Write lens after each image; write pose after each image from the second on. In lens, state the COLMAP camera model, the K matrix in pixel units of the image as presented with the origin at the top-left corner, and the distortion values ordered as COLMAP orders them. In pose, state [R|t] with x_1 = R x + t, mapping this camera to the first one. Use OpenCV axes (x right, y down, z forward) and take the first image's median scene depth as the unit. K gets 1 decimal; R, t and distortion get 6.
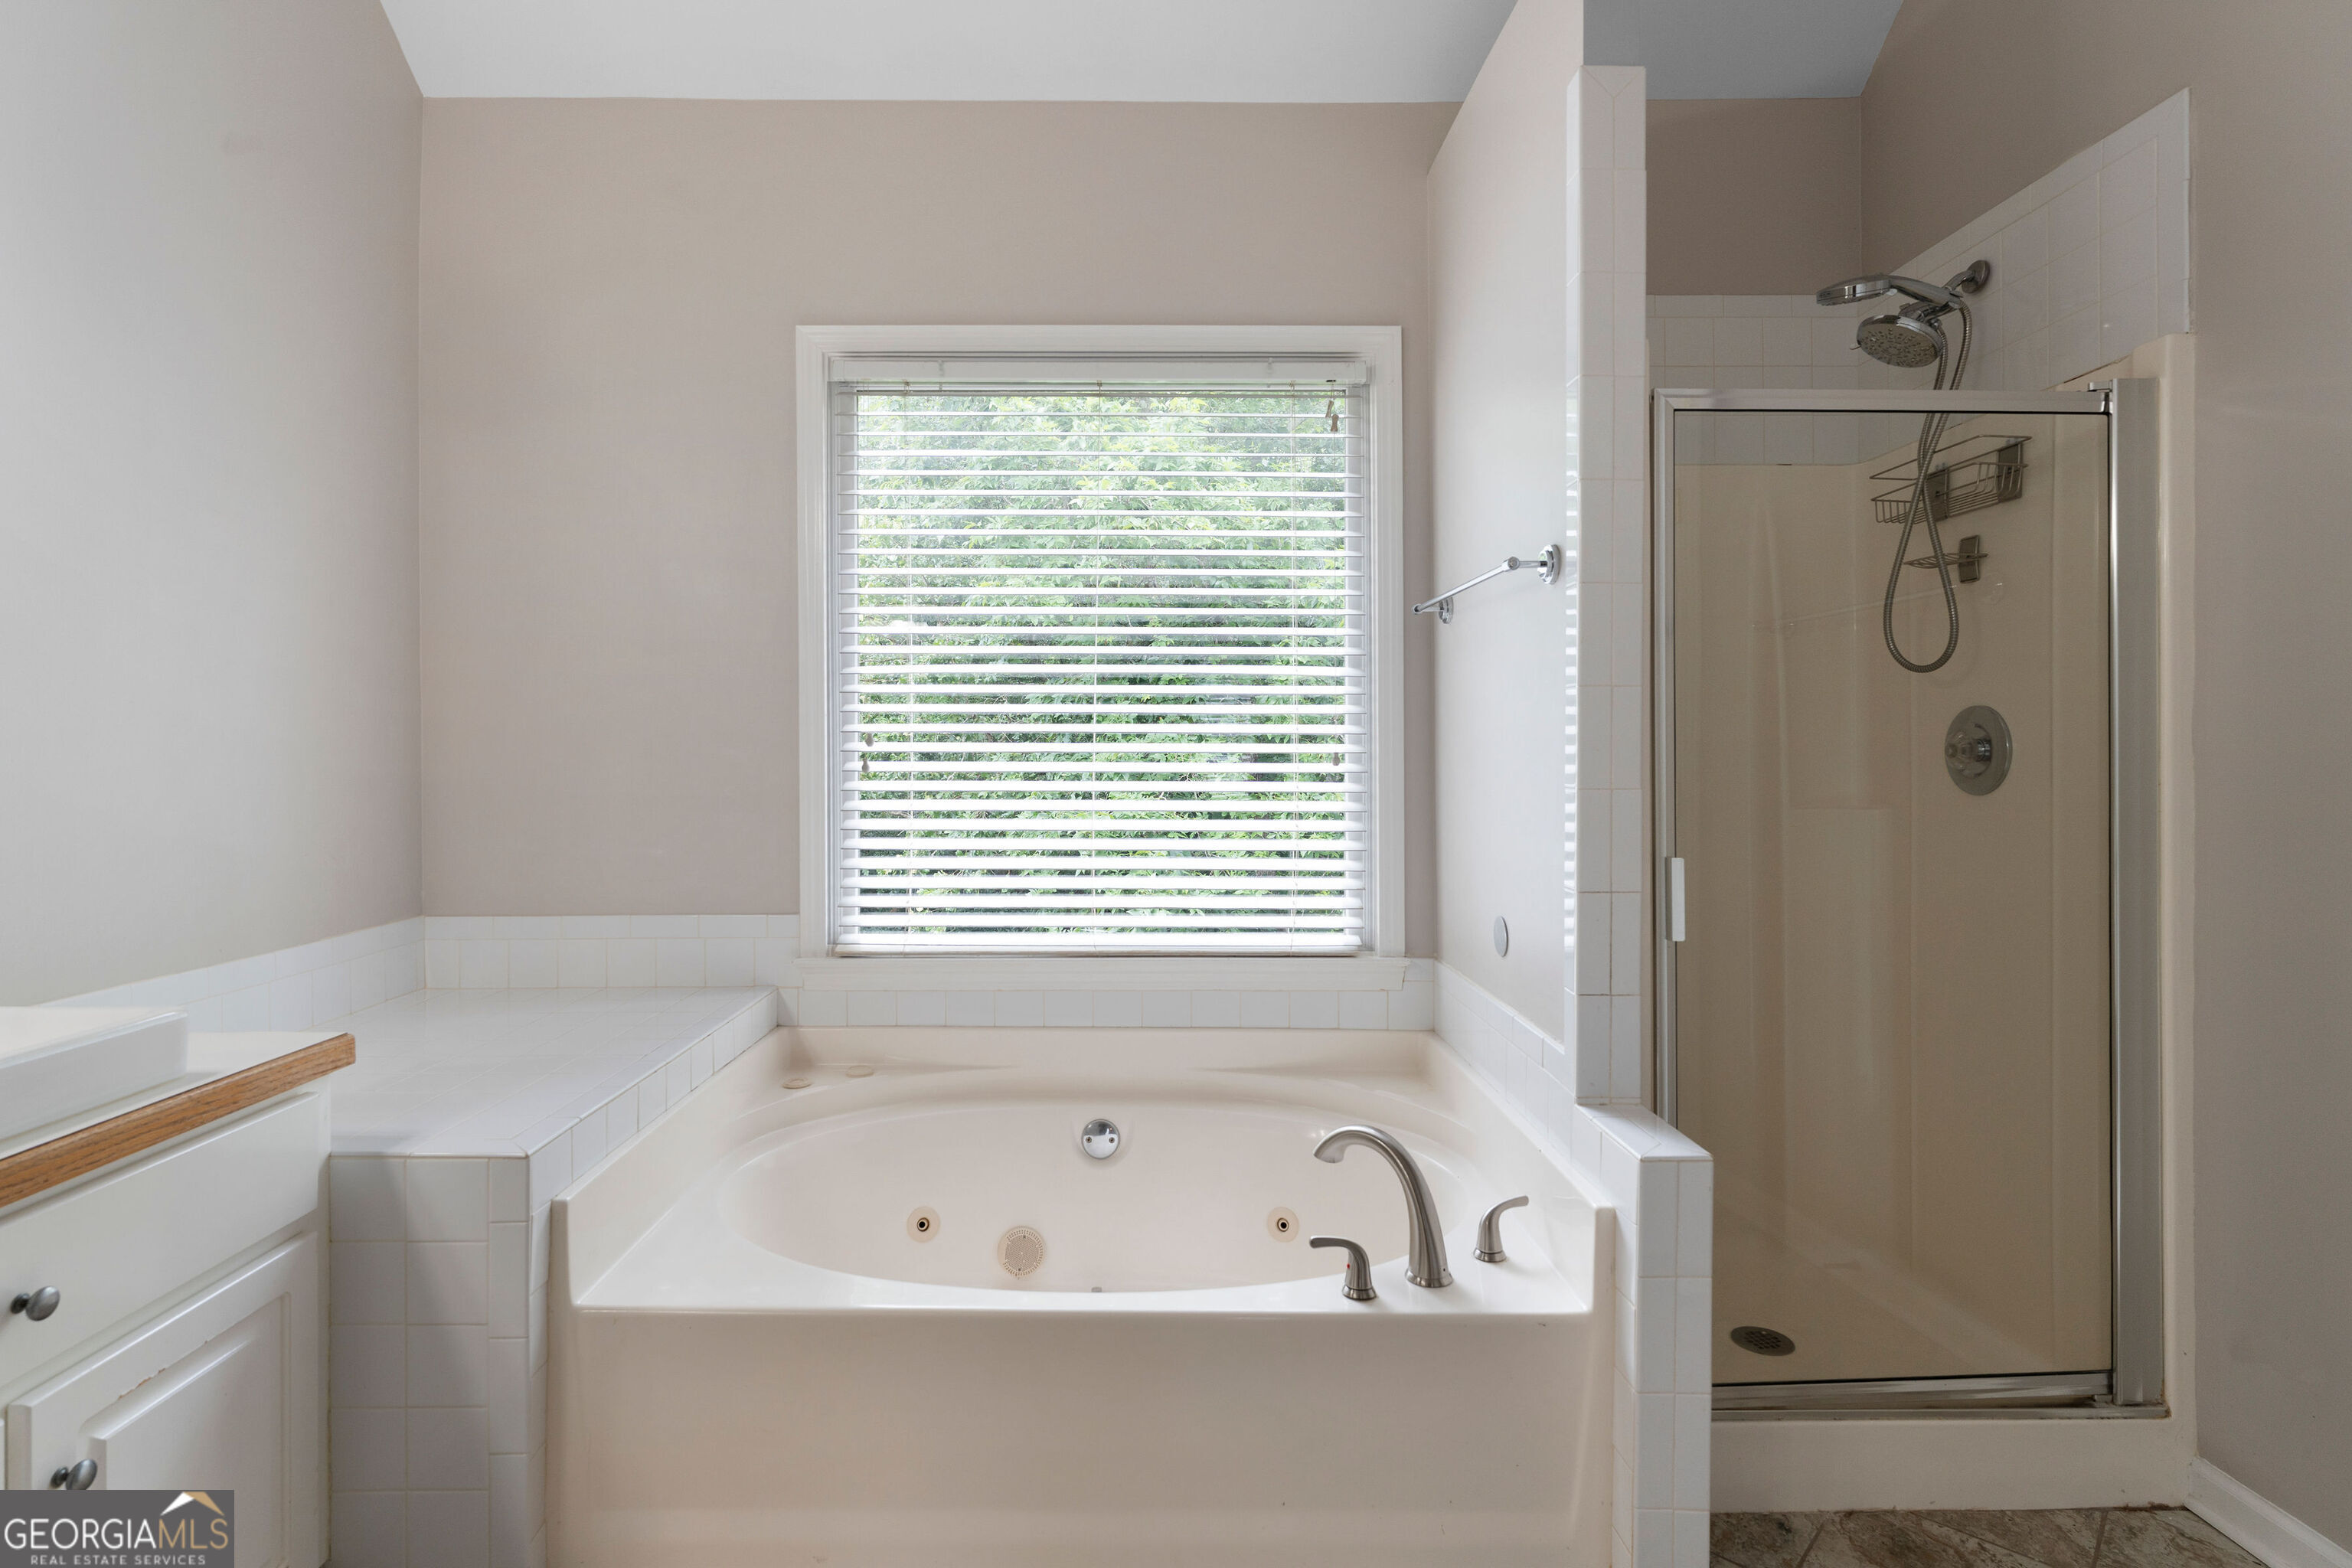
lens RADIAL K [[1162.9, 0, 1140.4], [0, 1162.9, 749.3], [0, 0, 1]] dist [-0.004172, 0.001898]
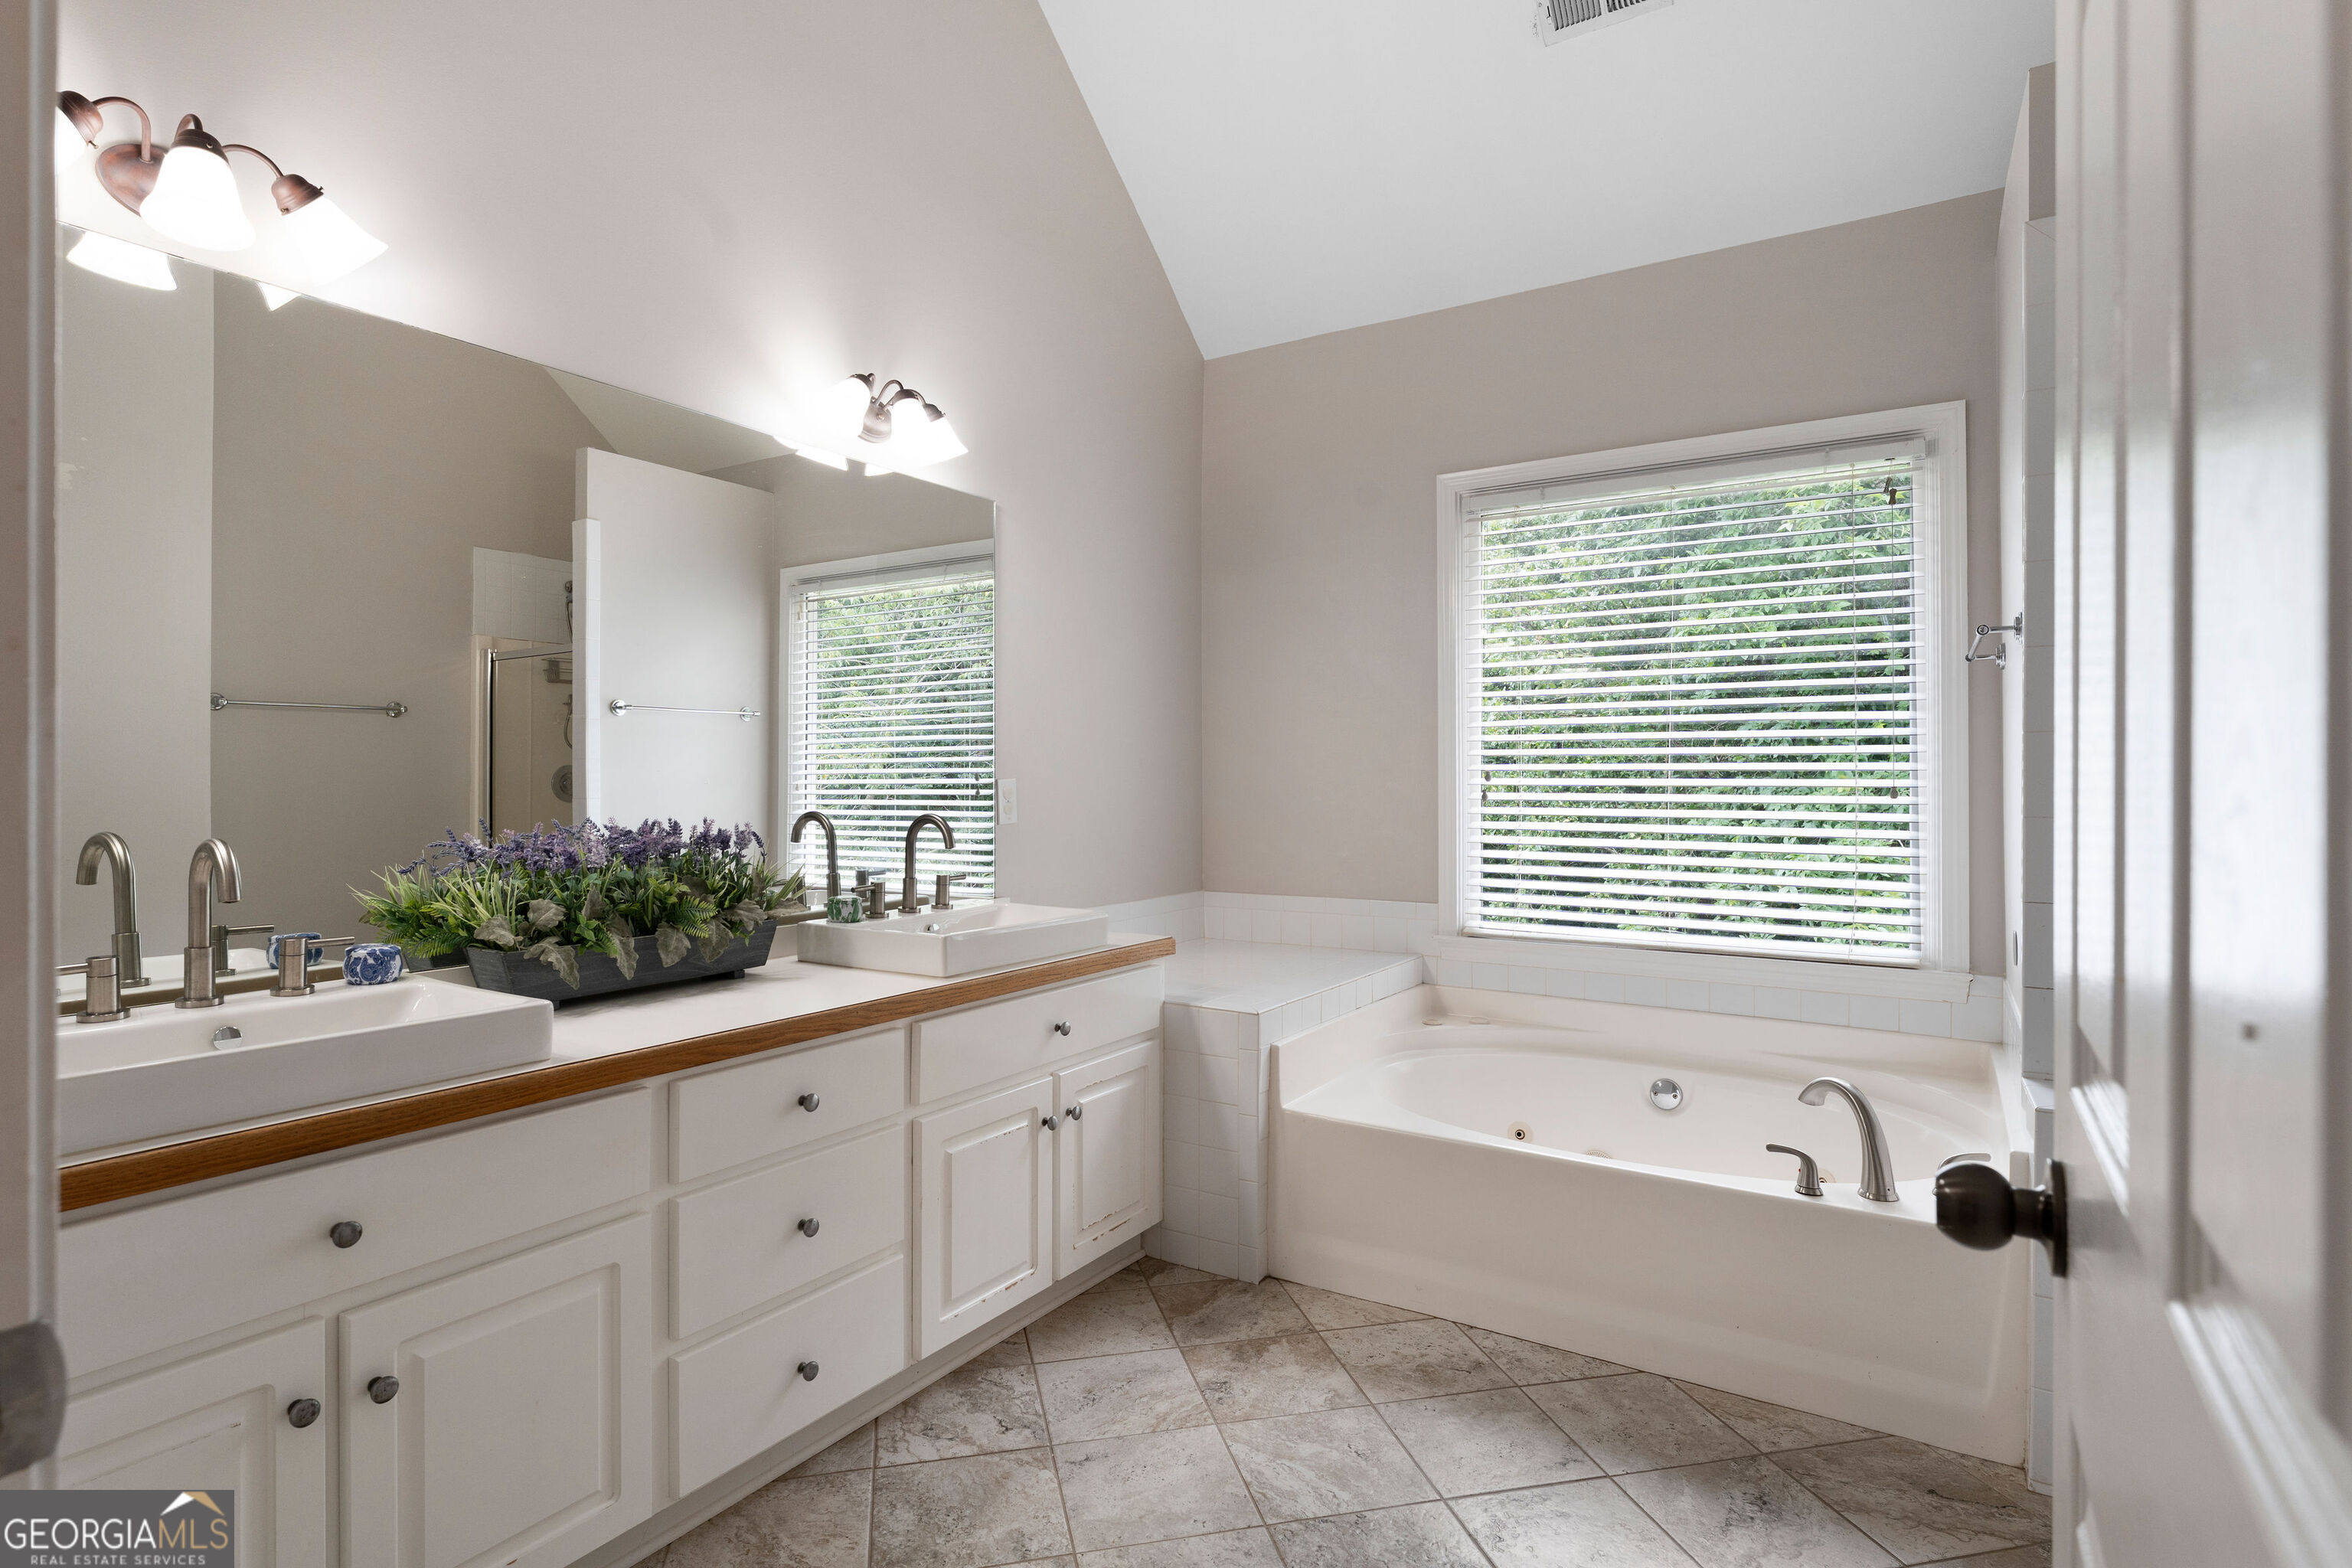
lens RADIAL K [[1162.9, 0, 1175.0], [0, 1162.9, 782.9], [0, 0, 1]] dist [-0.004172, 0.001898]
pose [[0.841637, 0.001368, -0.540042, 0.218061], [-0.002369, 0.999997, -0.001159, 0.001784], [0.540038, 0.002254, 0.841637, -0.379724]]
